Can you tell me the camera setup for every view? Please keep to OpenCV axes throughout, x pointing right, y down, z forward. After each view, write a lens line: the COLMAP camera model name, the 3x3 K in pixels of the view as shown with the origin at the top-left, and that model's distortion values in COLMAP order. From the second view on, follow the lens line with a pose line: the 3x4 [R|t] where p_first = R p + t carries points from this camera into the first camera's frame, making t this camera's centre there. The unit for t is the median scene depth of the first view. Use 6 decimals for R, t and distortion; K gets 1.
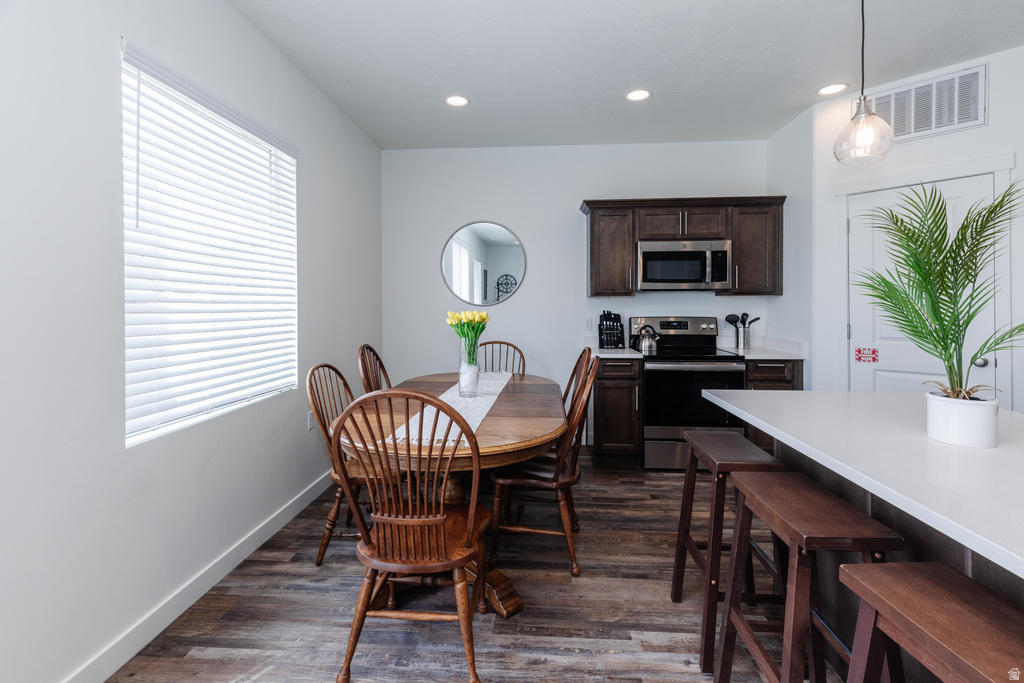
lens RADIAL K [[466.0, 0, 513.8], [0, 466.0, 307.0], [0, 0, 1]] dist [0.002875, -0.000633]
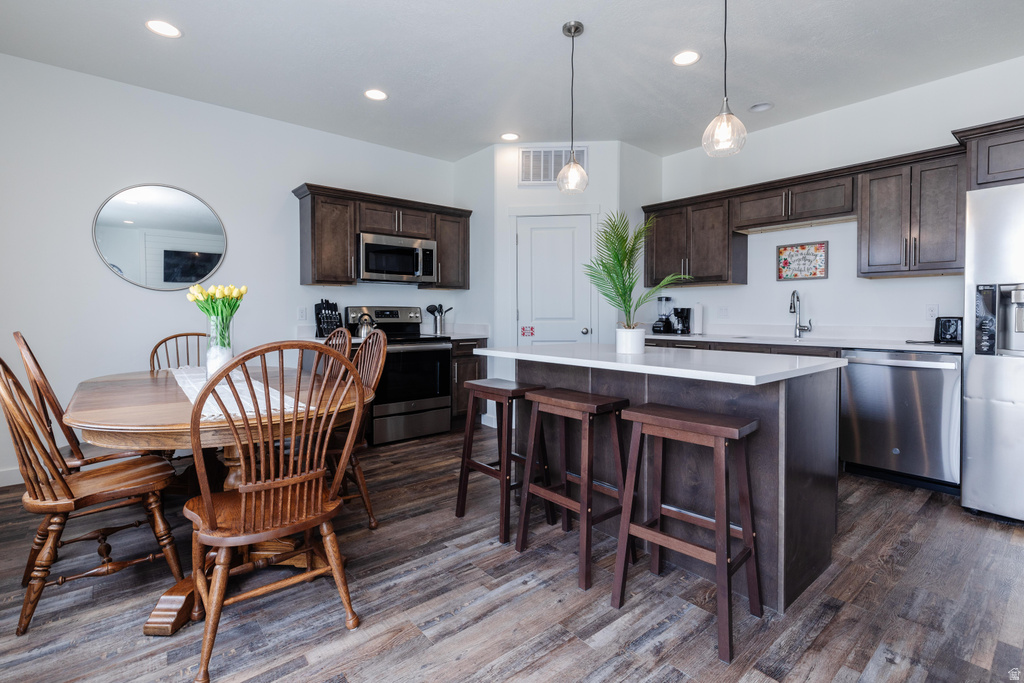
lens RADIAL K [[475.4, 0, 515.3], [0, 475.4, 320.7], [0, 0, 1]] dist [0.000413, -0.000256]
pose [[0.721624, -0.007411, 0.692245, -0.226497], [0.001378, 0.999956, 0.009270, 0.048295], [-0.692284, -0.005735, 0.721603, -0.012195]]
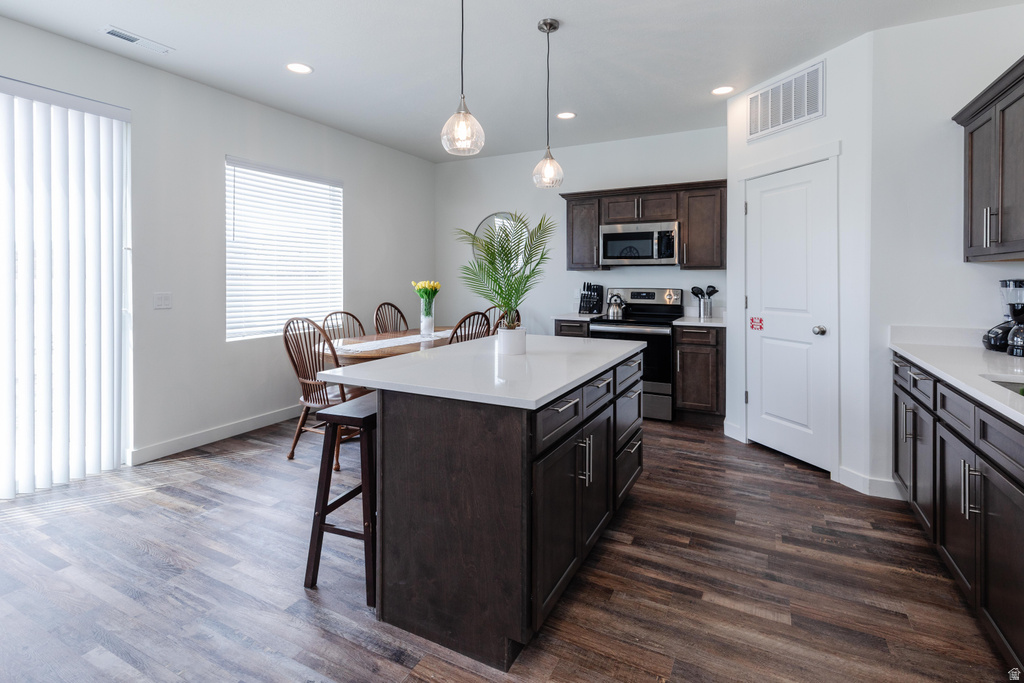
lens RADIAL K [[488.9, 0, 520.3], [0, 488.9, 275.5], [0, 0, 1]] dist [0.010334, -0.000924]
pose [[0.918585, 0.002573, -0.395214, 0.587276], [-0.005898, 0.999957, -0.007200, 0.000315], [0.395178, 0.008945, 0.918561, -0.251549]]
